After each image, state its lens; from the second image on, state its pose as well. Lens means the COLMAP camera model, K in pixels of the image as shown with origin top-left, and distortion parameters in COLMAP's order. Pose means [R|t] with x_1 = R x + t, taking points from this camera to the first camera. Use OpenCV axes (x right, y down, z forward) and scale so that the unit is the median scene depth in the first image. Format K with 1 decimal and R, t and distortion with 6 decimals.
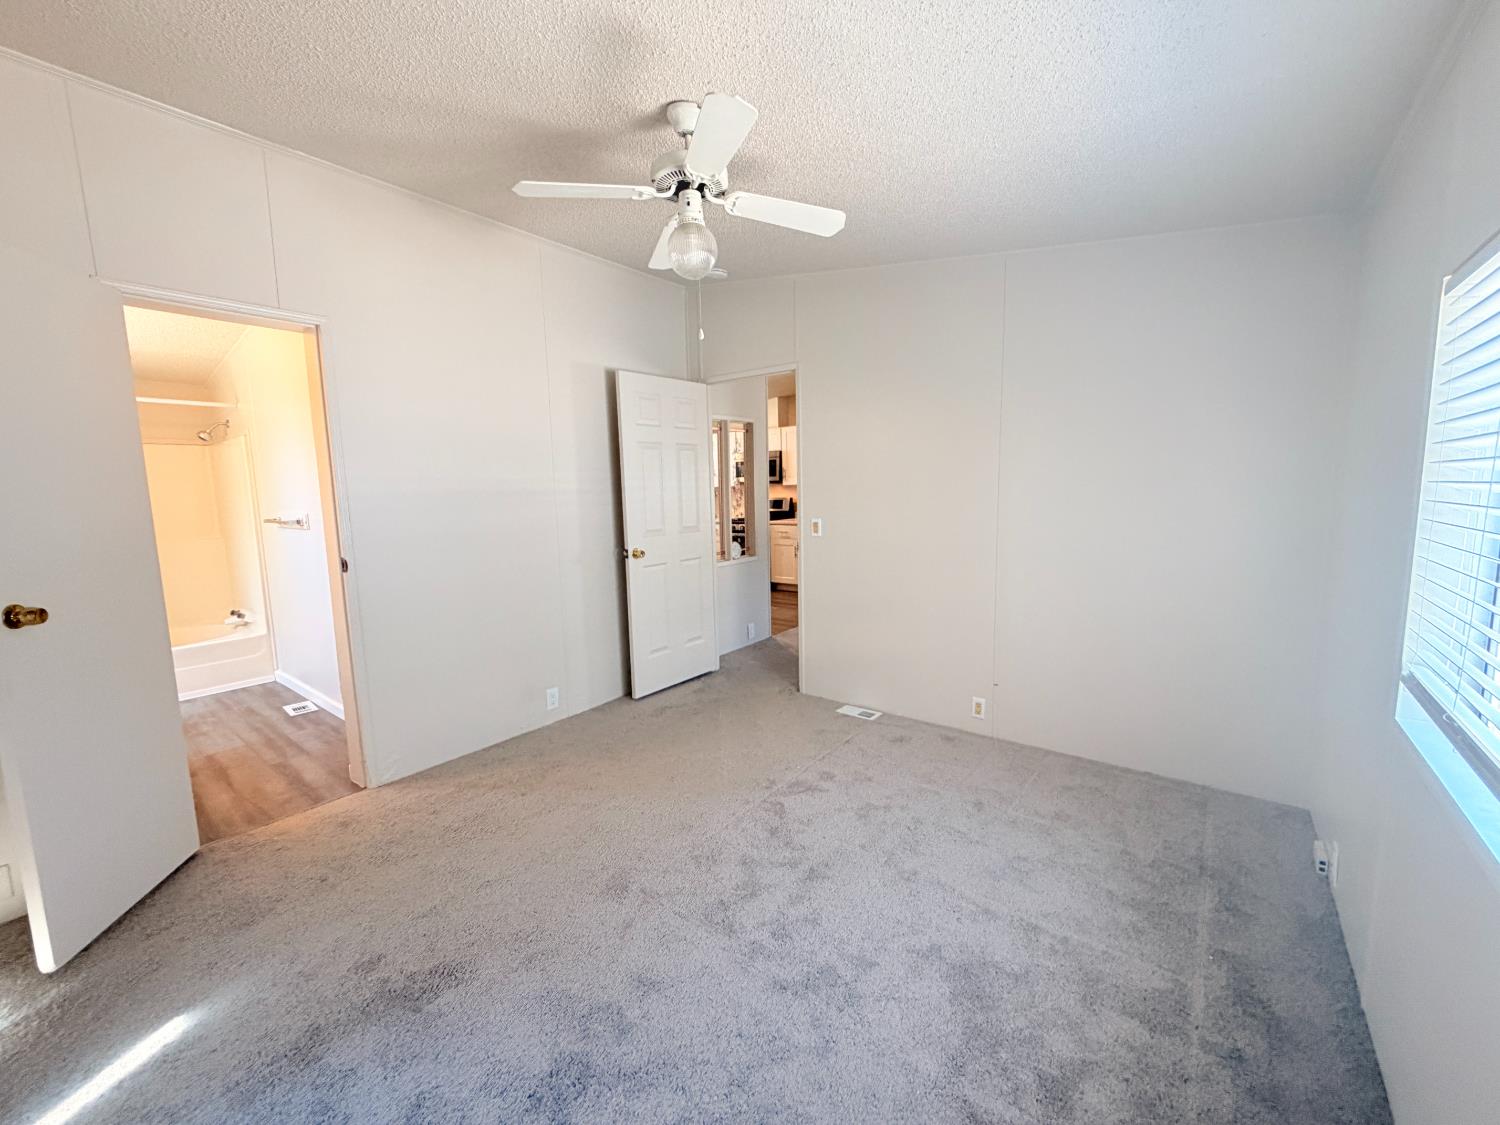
lens RADIAL K [[600.2, 0, 744.6], [0, 600.2, 559.1], [0, 0, 1]] dist [-0.000964, 0.000815]
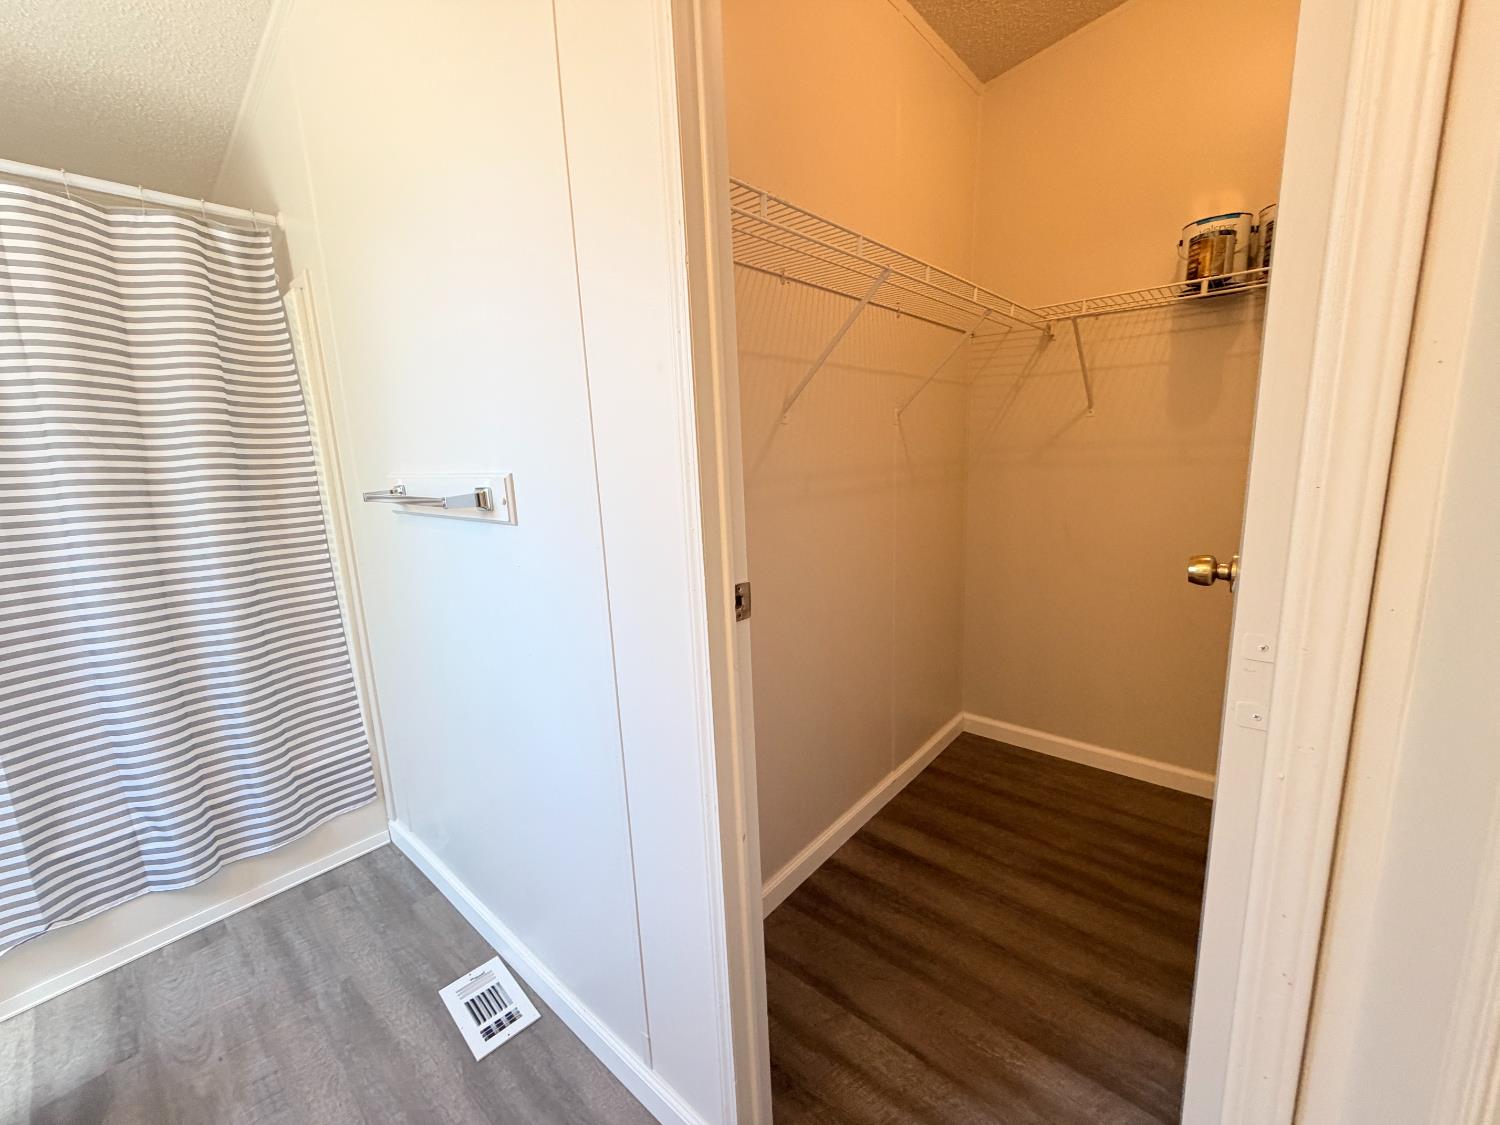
lens RADIAL K [[600.2, 0, 741.8], [0, 600.2, 558.4], [0, 0, 1]] dist [-0.000964, 0.000815]
pose [[0.998526, -0.007867, -0.053700, -0.579478], [0.011098, 0.998128, 0.060136, -0.047675], [0.053127, -0.060643, 0.996745, 0.676434]]
